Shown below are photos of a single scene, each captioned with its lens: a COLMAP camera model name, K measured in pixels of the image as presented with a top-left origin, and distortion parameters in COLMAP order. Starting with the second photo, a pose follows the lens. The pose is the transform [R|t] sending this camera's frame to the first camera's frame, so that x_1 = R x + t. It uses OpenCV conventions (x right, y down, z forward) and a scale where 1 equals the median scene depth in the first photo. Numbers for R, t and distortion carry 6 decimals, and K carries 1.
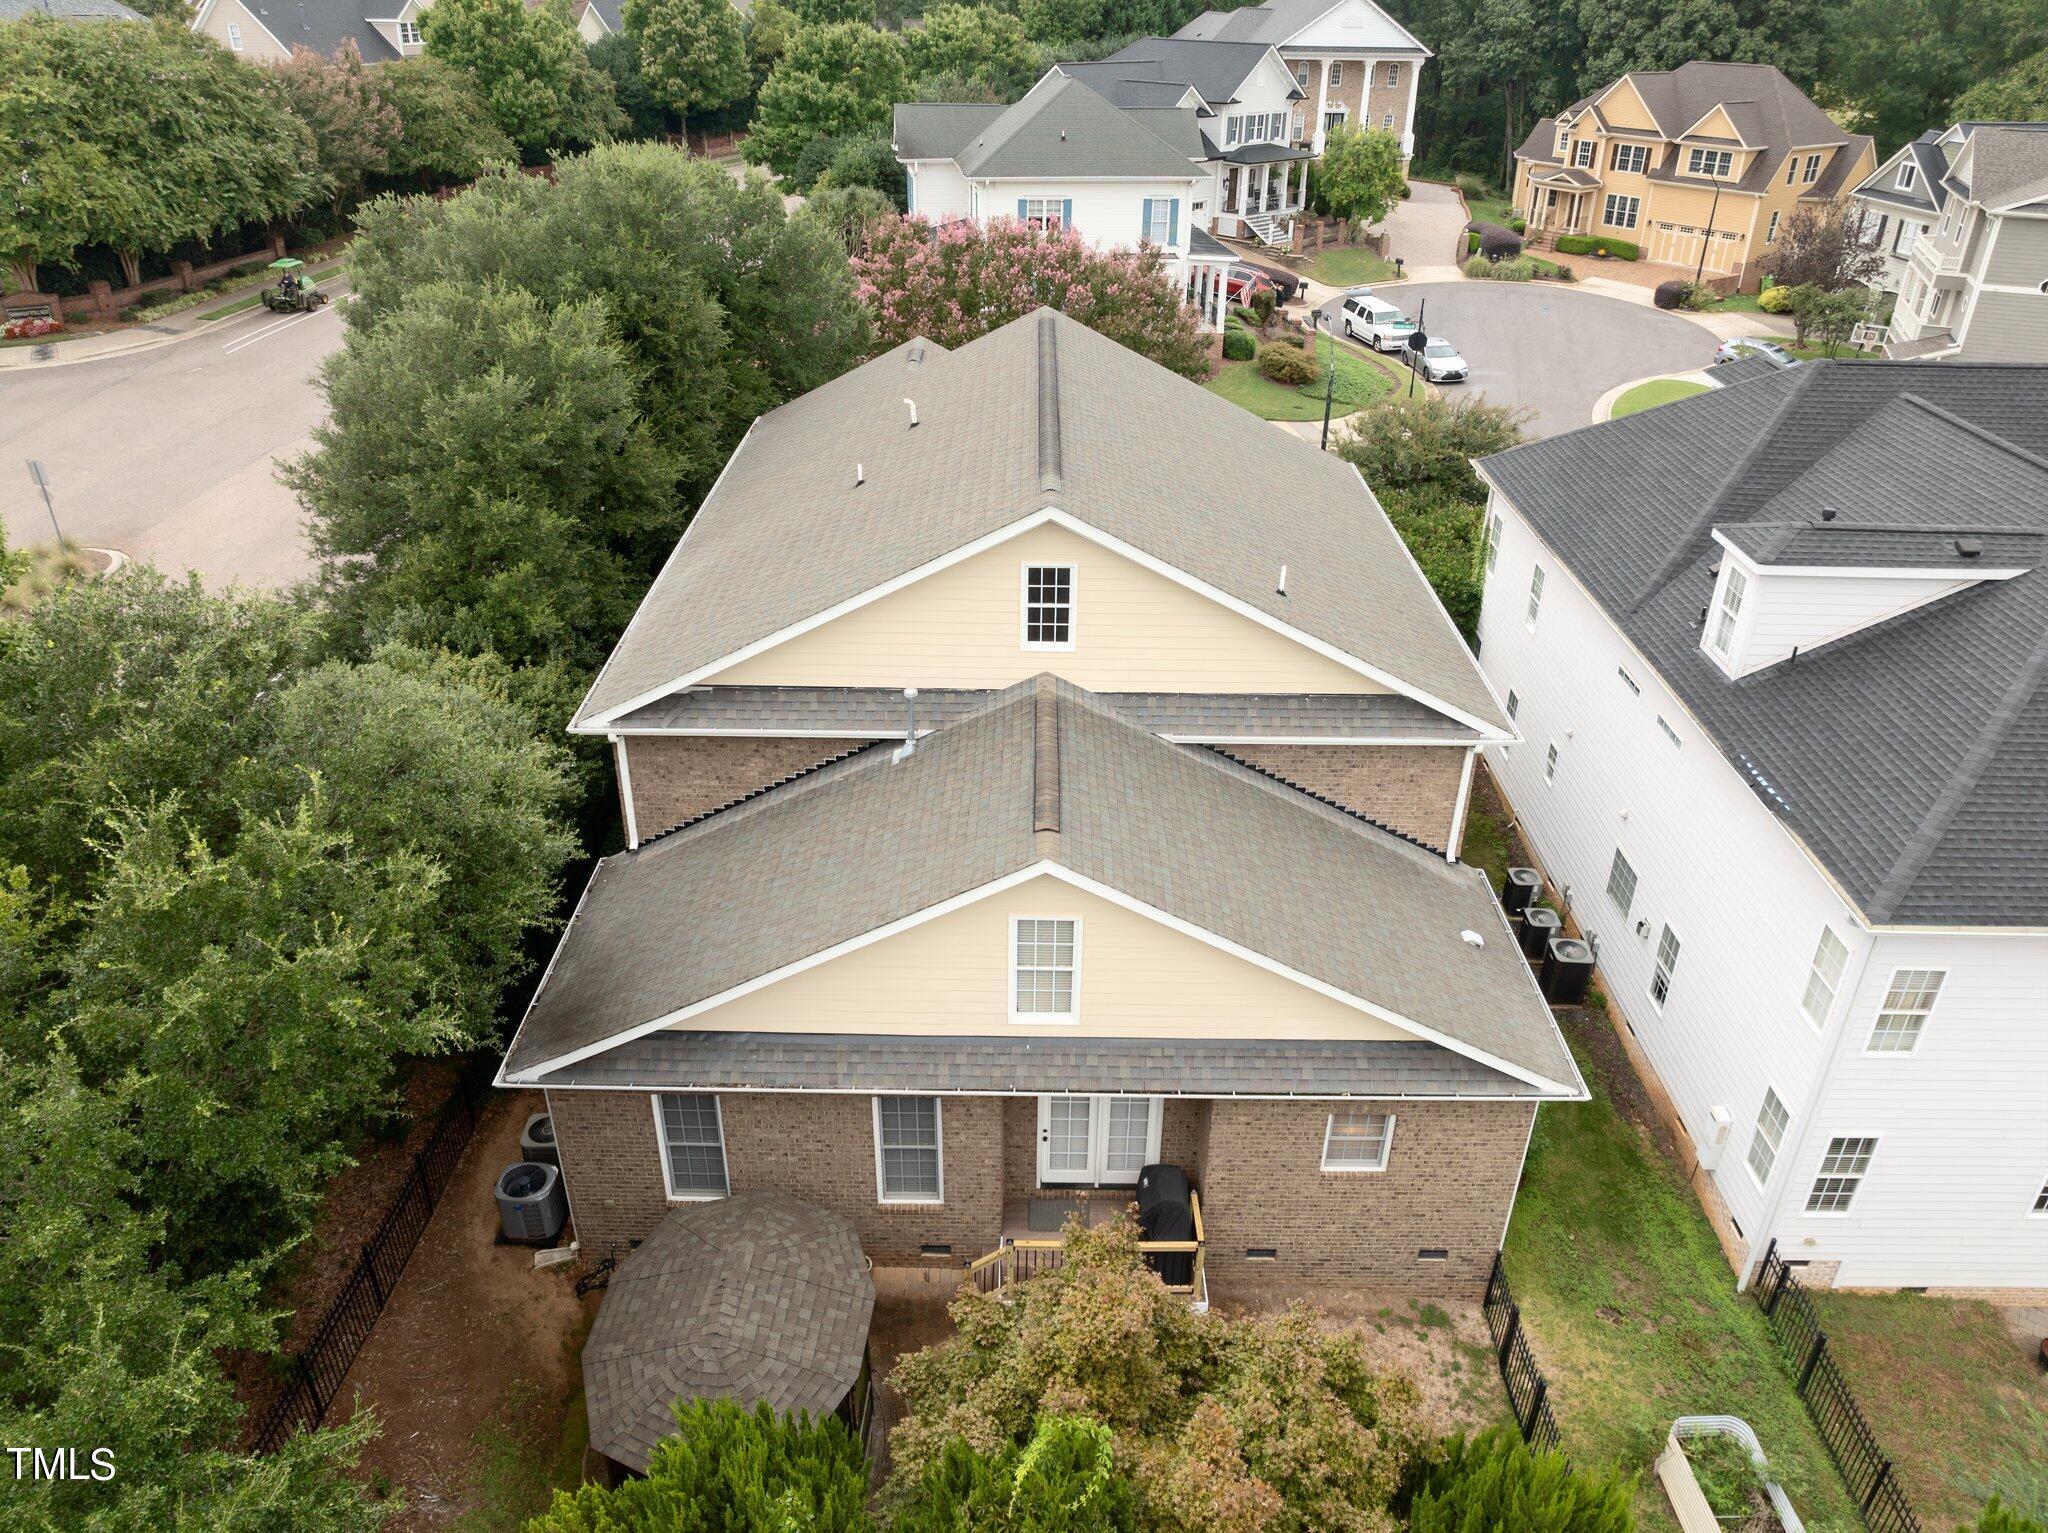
lens RADIAL K [[1441.4, 0, 1017.7], [0, 1441.4, 771.6], [0, 0, 1]] dist [-0.053578, 0.008024]
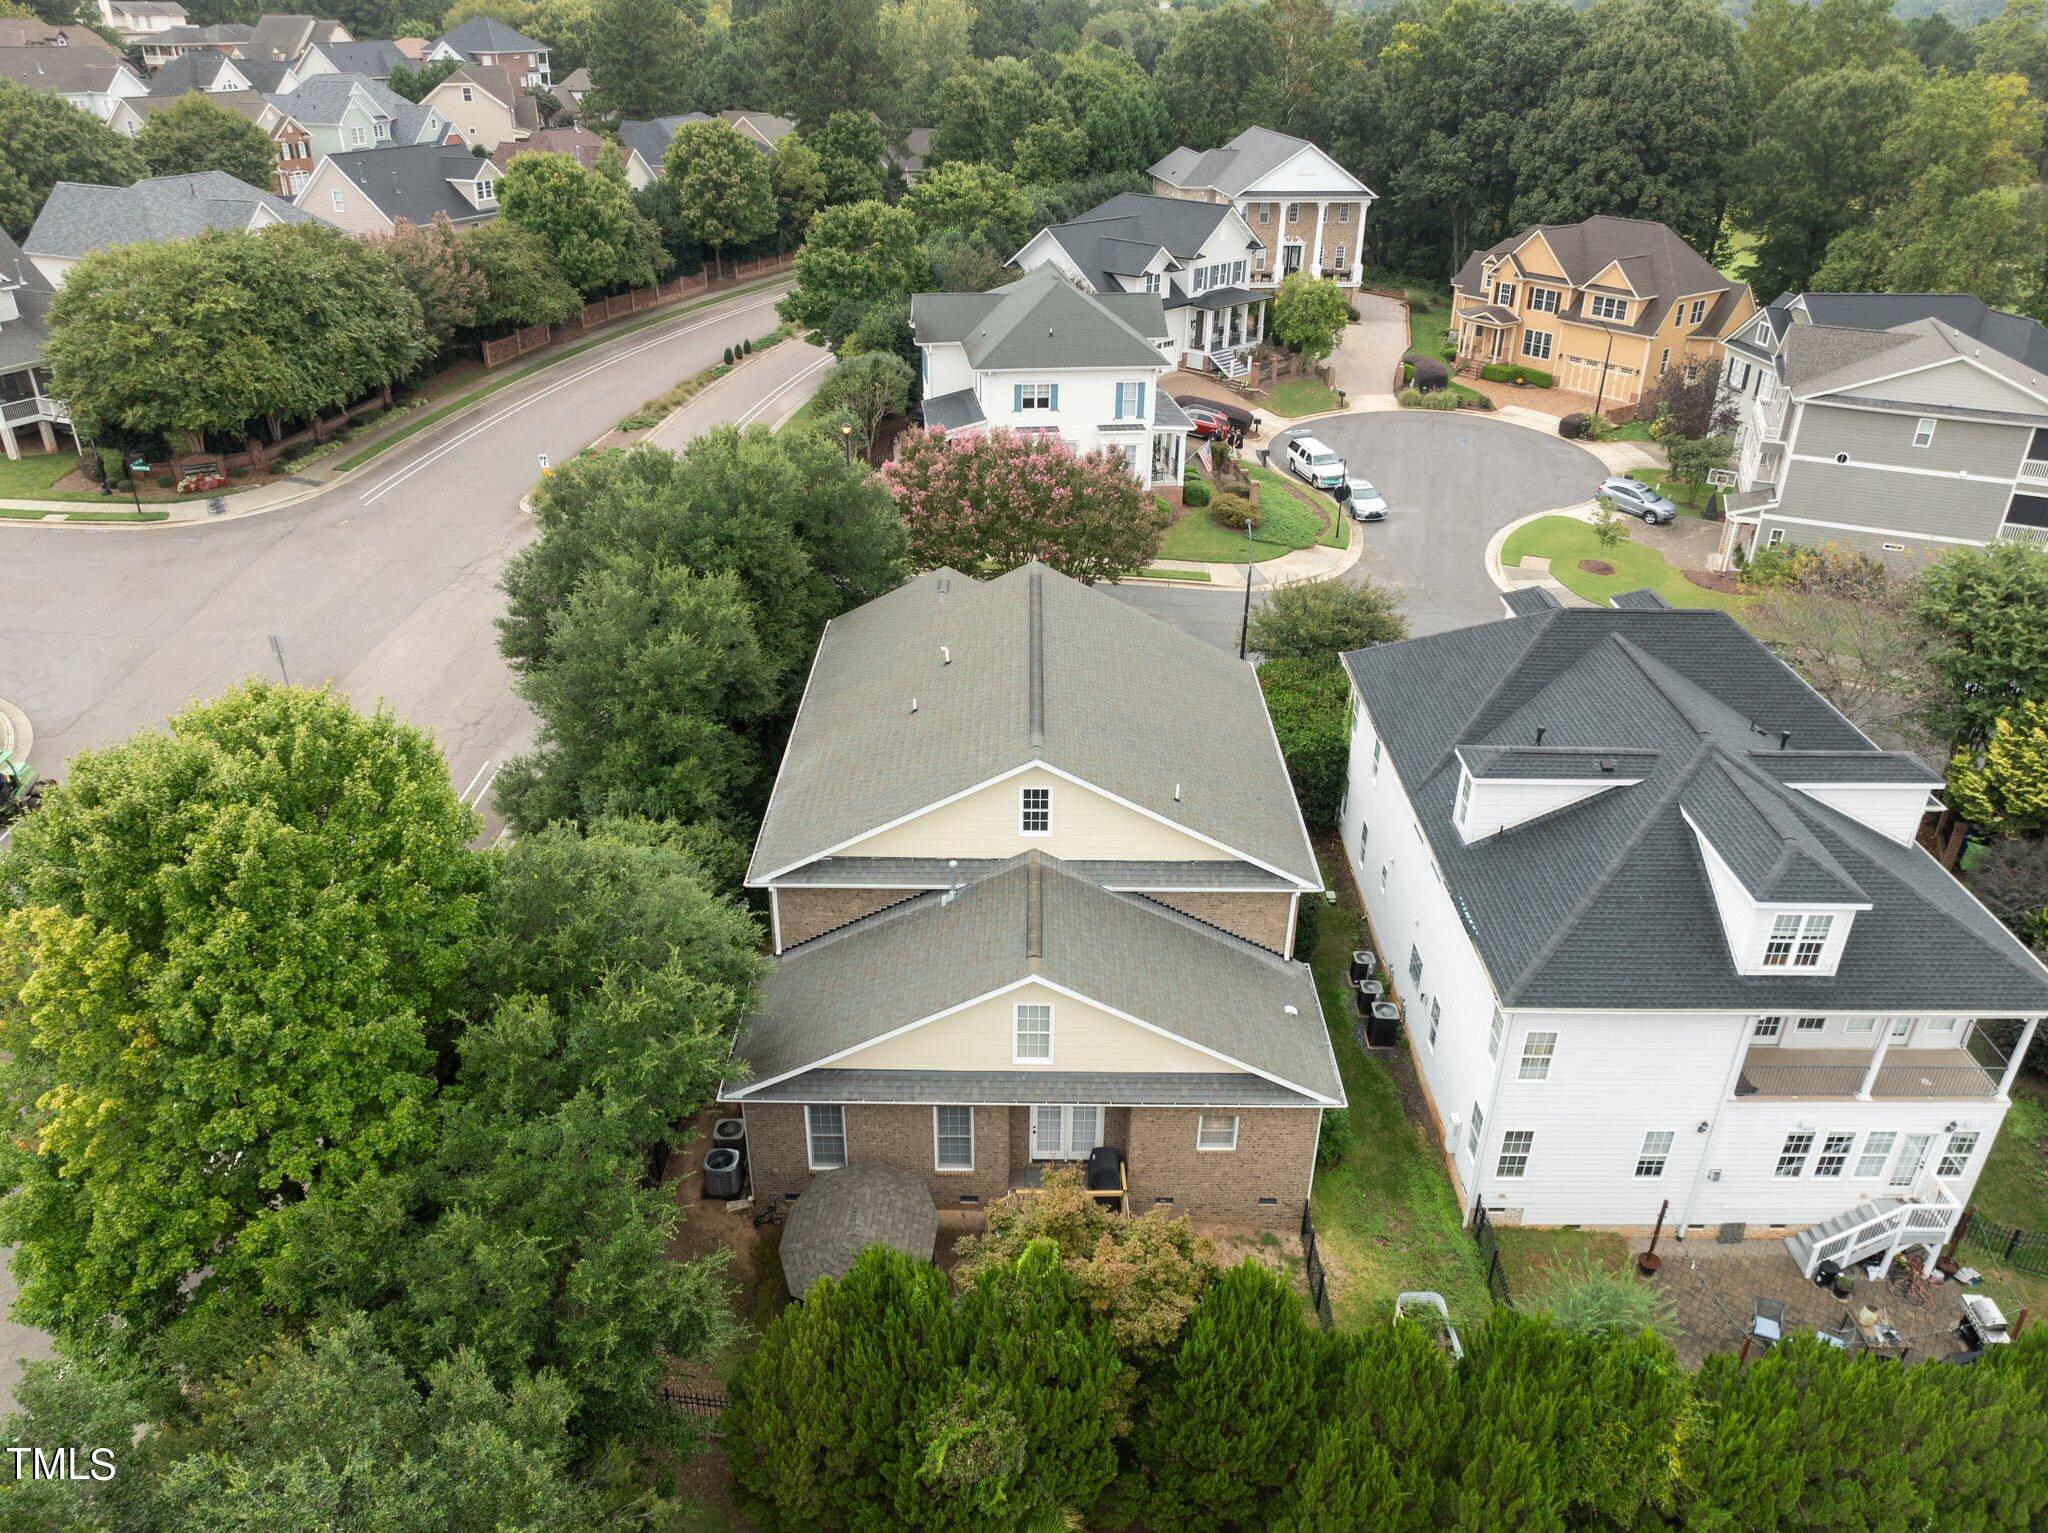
lens RADIAL K [[1441.4, 0, 1022.8], [0, 1441.4, 759.7], [0, 0, 1]] dist [-0.053578, 0.008024]
pose [[0.999971, -0.001459, 0.007444, -0.004760], [0.001643, 0.999690, -0.024834, -0.105114], [-0.007406, 0.024846, 0.999664, -0.526862]]
